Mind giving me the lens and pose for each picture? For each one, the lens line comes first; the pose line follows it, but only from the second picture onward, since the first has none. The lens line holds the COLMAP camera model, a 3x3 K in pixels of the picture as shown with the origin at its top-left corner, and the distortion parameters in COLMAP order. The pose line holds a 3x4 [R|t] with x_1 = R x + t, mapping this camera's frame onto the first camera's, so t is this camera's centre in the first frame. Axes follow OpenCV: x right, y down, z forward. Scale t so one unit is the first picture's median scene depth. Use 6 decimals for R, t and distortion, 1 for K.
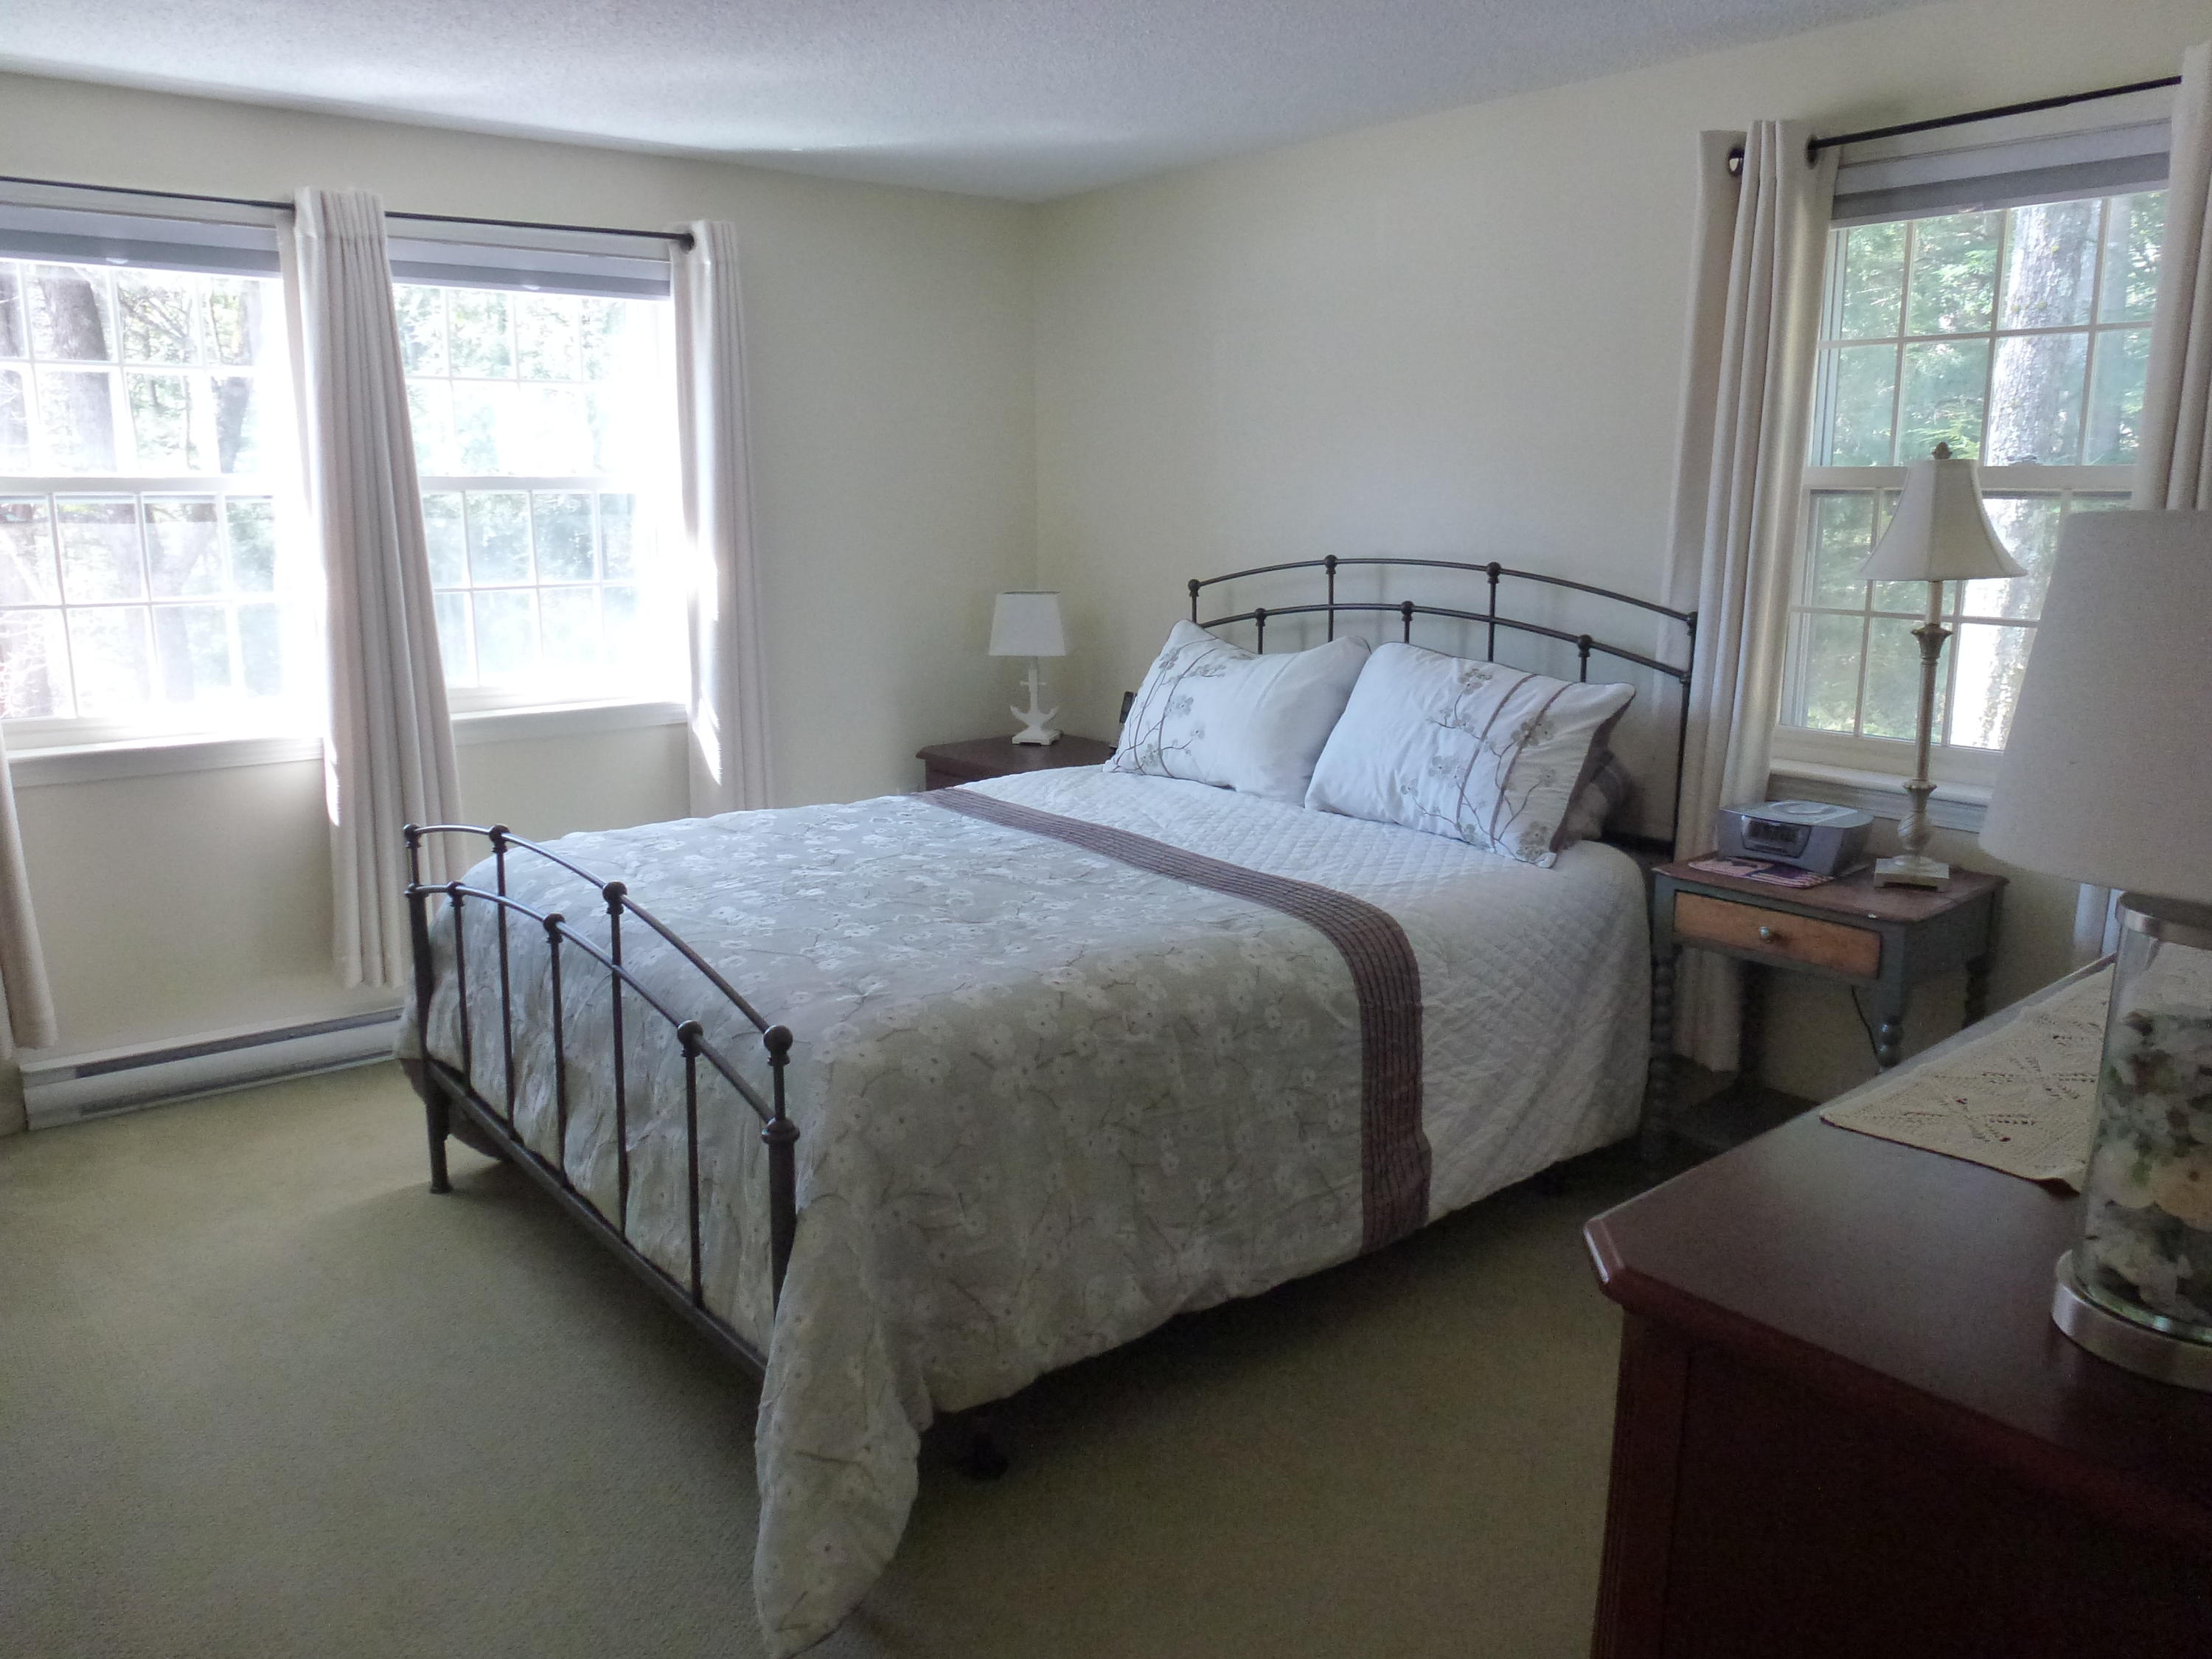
lens RADIAL K [[1631.8, 0, 1103.6], [0, 1631.8, 829.3], [0, 0, 1]] dist [-0.012481, 0.001088]
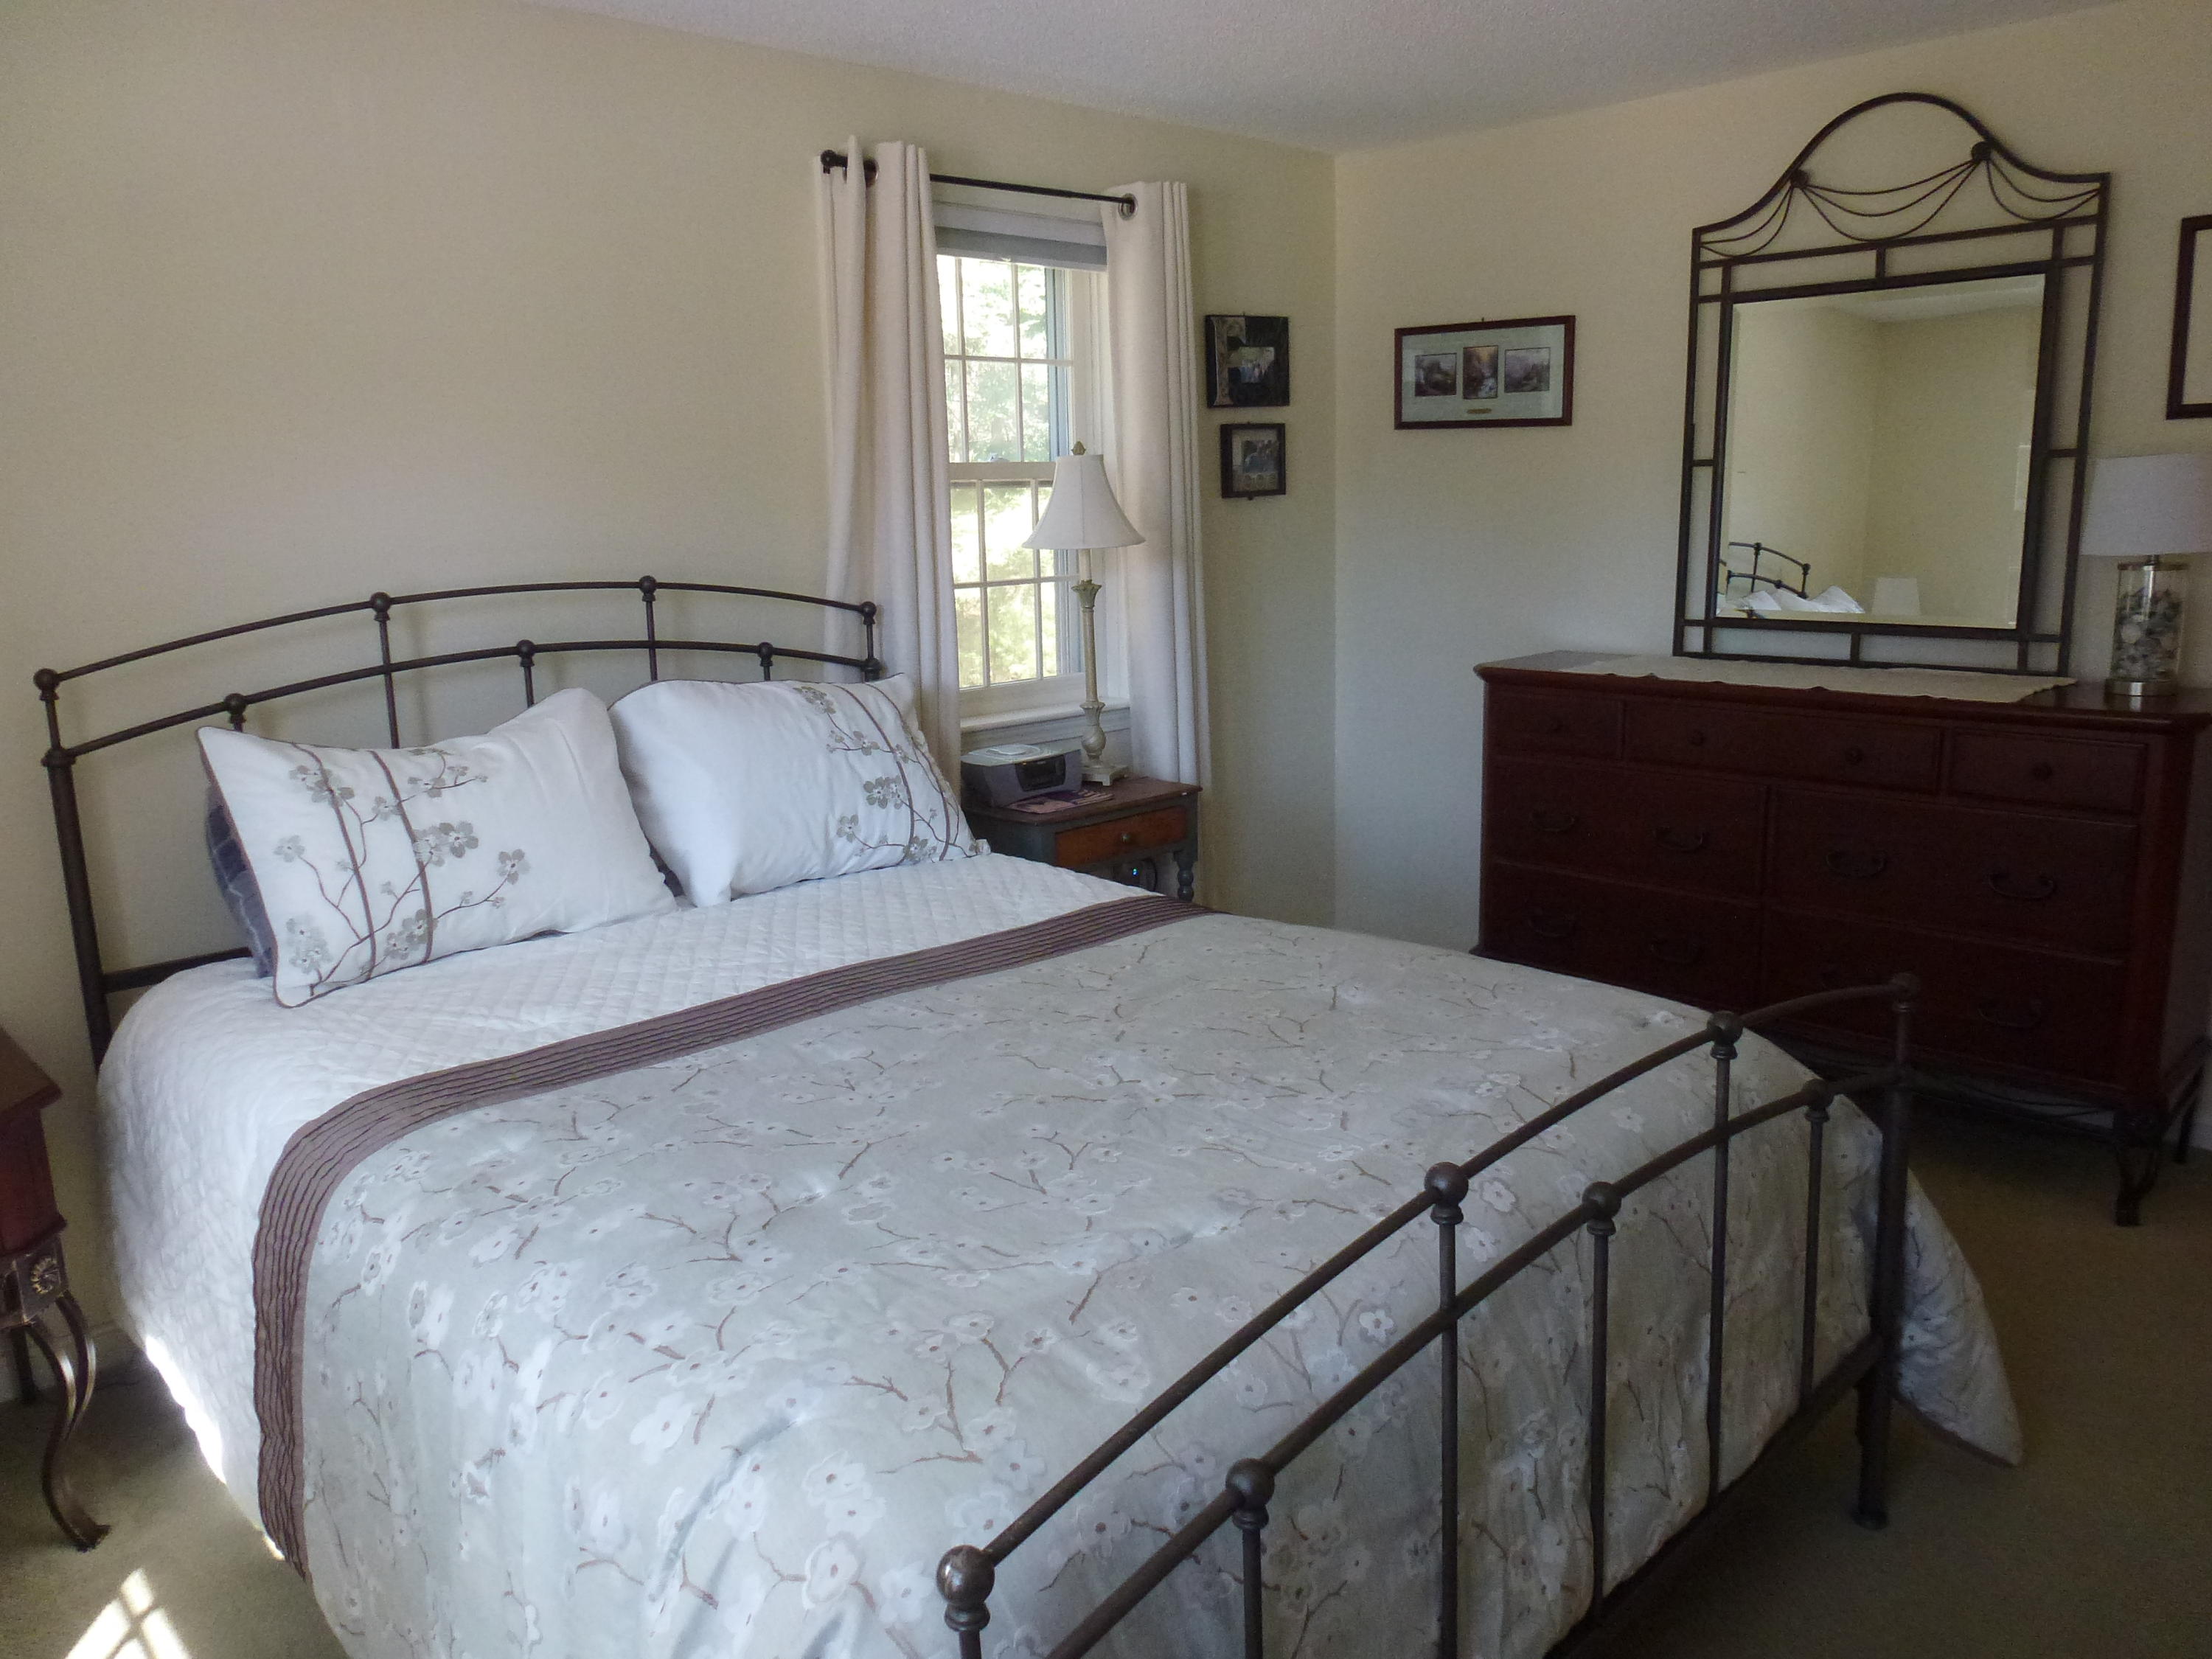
lens RADIAL K [[1631.8, 0, 1104.2], [0, 1631.8, 817.4], [0, 0, 1]] dist [-0.012481, 0.001088]
pose [[-0.093895, -0.195191, 0.976260, -0.645813], [0.231033, 0.949552, 0.212072, -0.175485], [-0.968405, 0.245461, -0.044063, 0.870633]]
